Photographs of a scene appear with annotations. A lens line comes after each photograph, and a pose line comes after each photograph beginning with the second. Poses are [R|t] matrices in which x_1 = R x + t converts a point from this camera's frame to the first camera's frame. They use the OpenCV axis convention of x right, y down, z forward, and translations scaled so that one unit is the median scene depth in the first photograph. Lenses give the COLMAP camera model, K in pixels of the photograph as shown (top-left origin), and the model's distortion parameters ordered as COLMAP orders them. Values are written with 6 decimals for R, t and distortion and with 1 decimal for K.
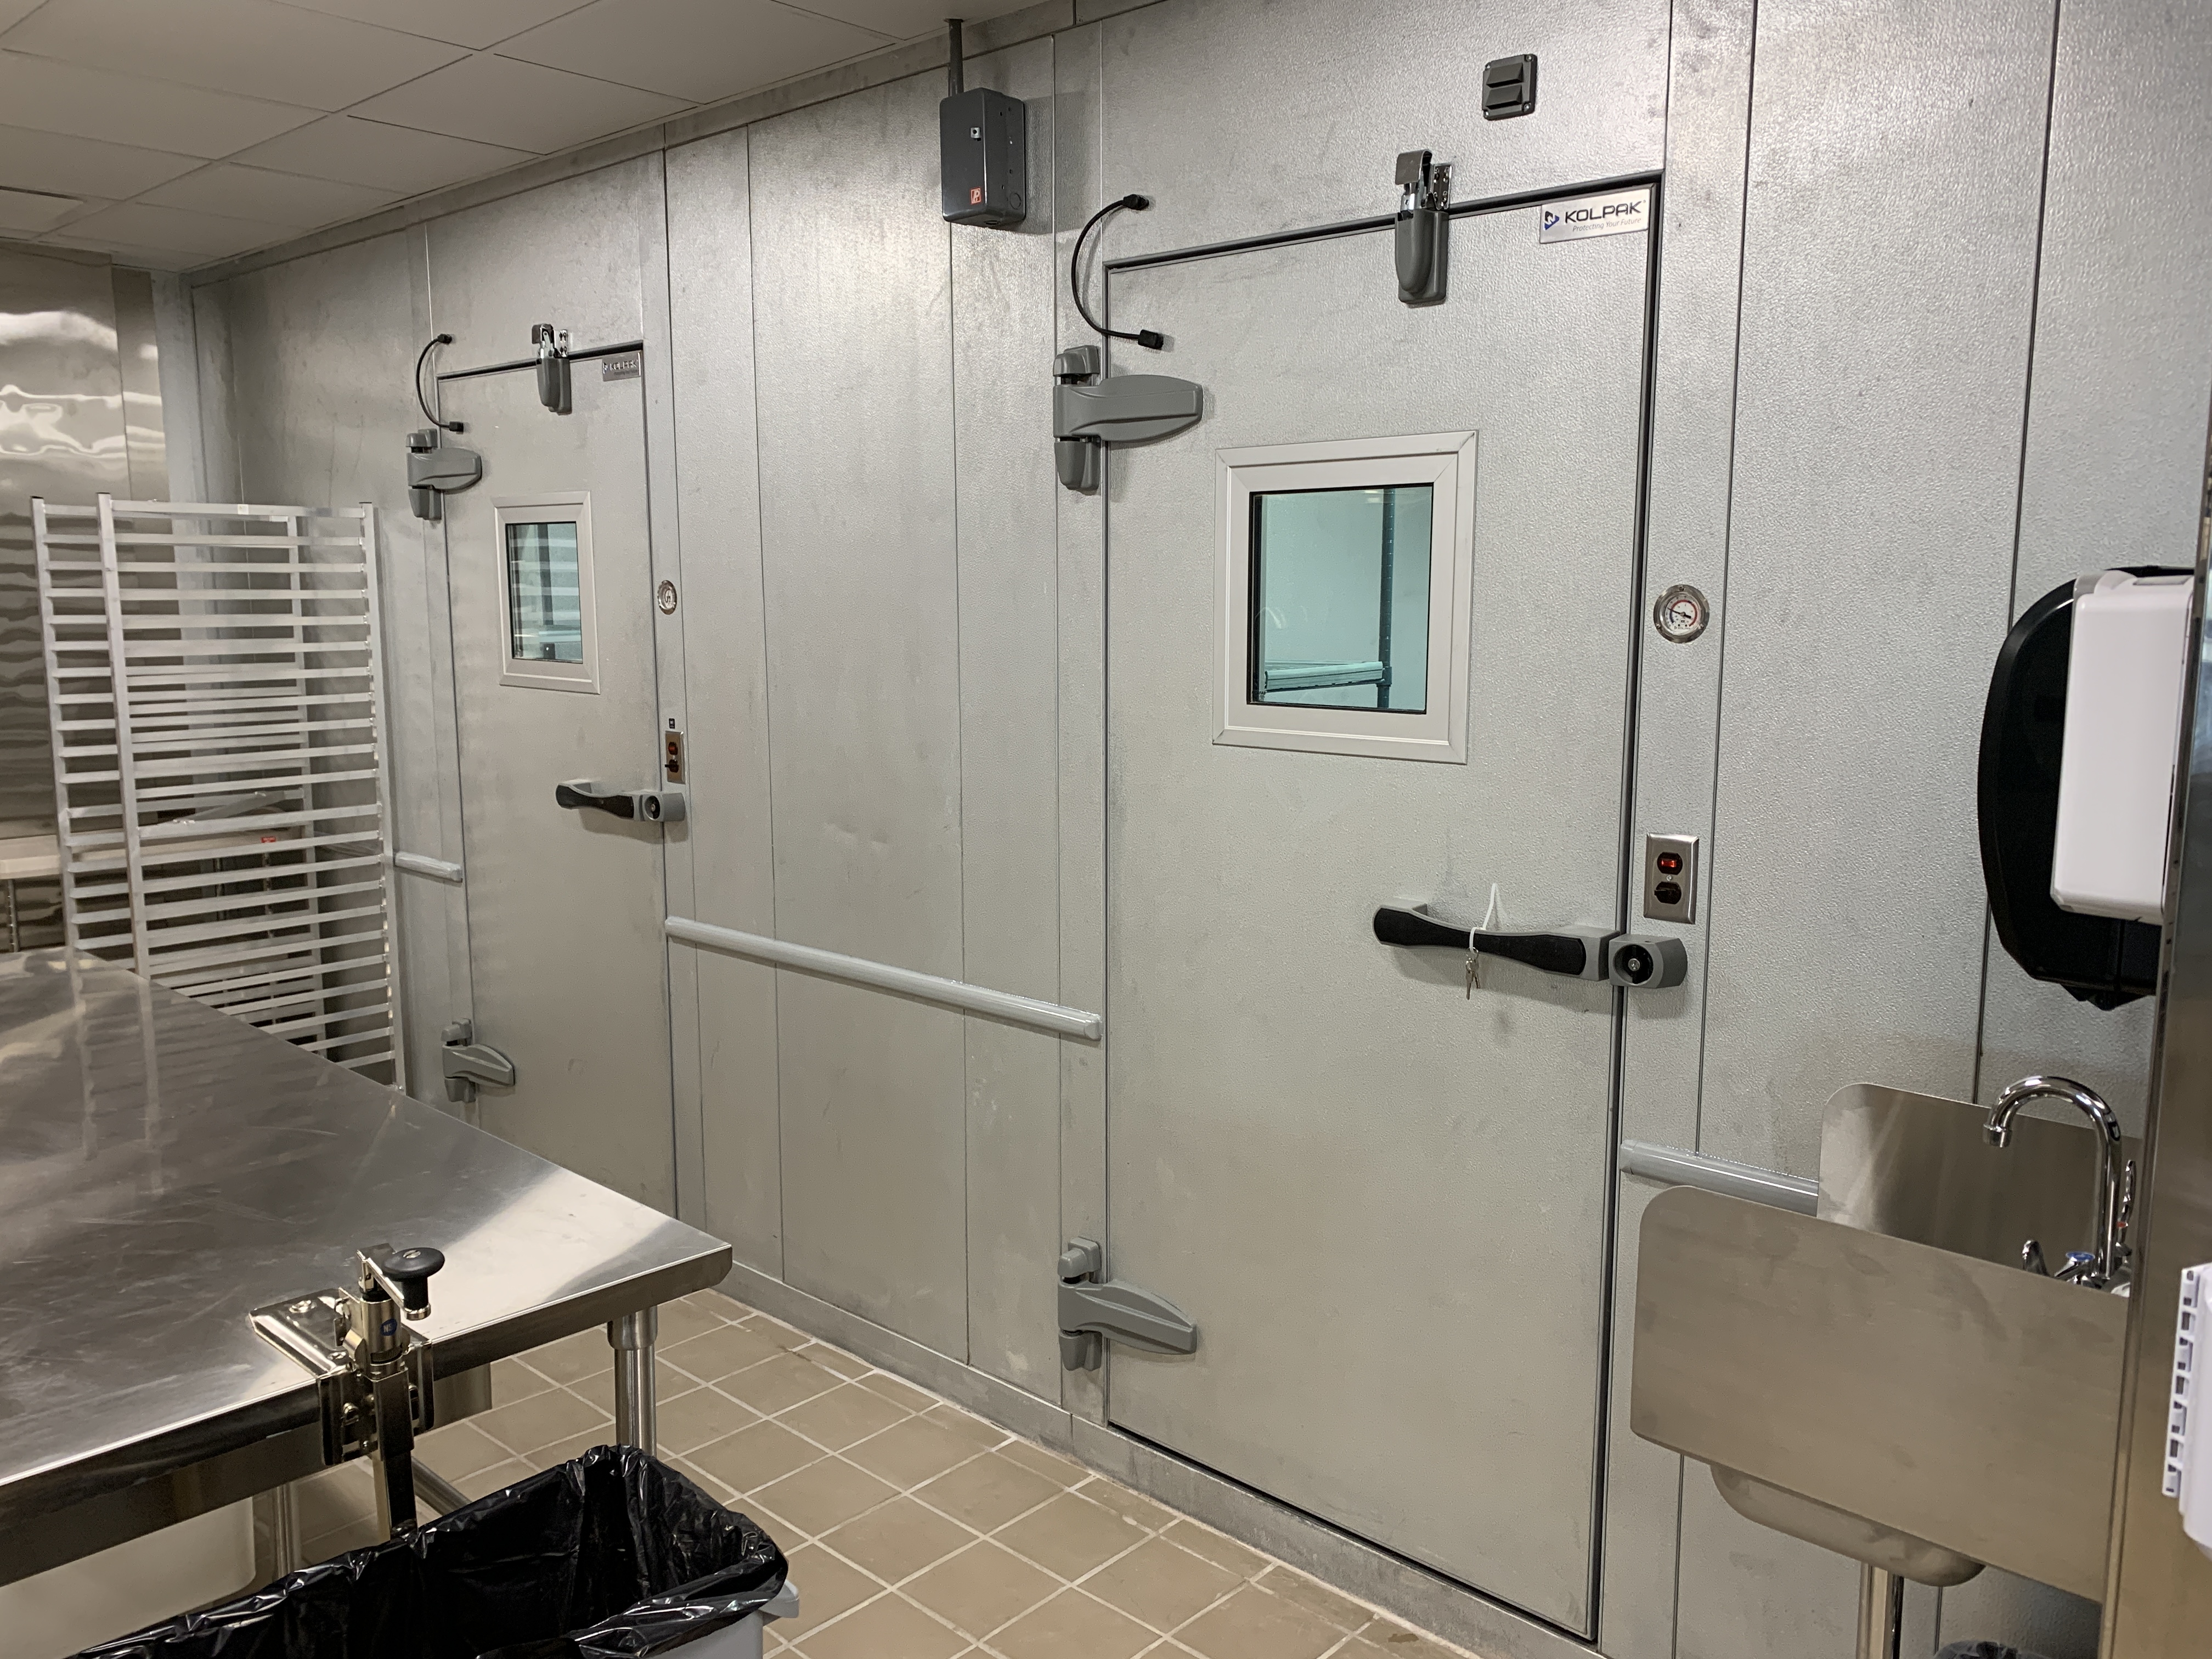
lens RADIAL K [[1707.8, 0, 1107.2], [0, 1707.8, 822.6], [0, 0, 1]] dist [0.022537, -0.025195]
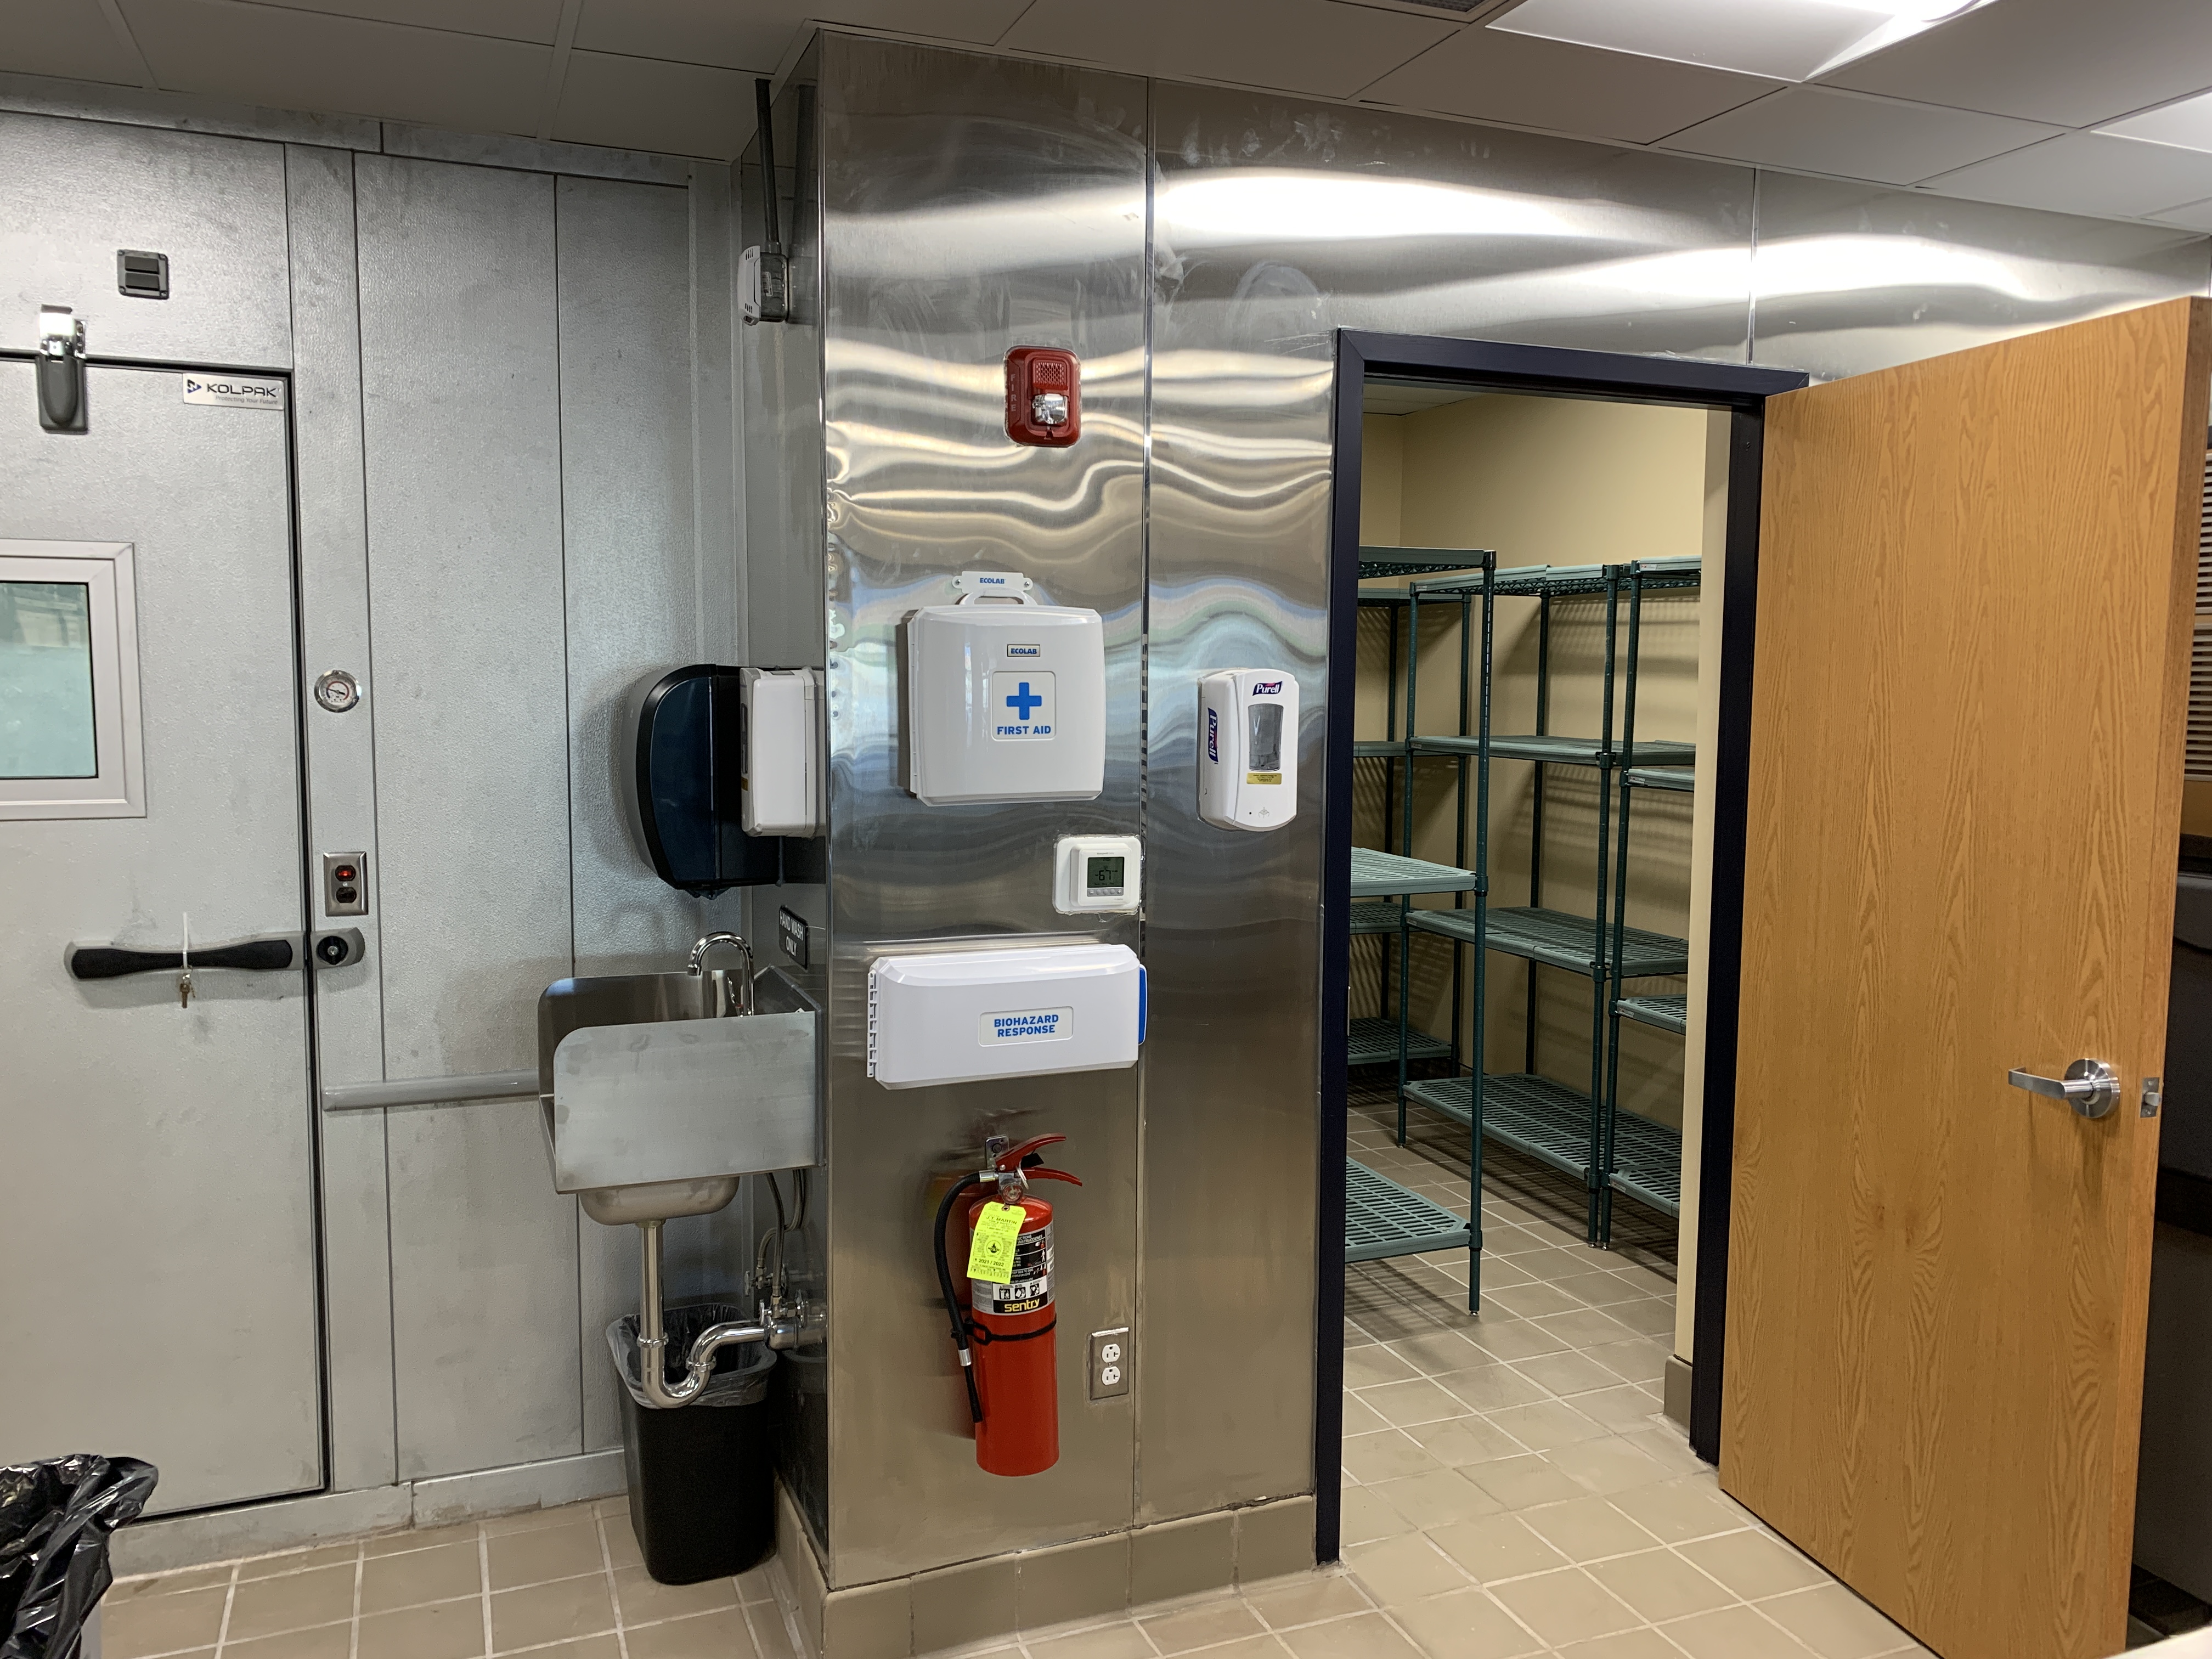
lens RADIAL K [[1707.8, 0, 1107.4], [0, 1707.8, 832.2], [0, 0, 1]] dist [0.022537, -0.025195]
pose [[0.424014, -0.084237, 0.901730, -0.629551], [0.120866, 0.992022, 0.035839, 0.015513], [-0.897554, 0.093792, 0.430812, -0.134300]]
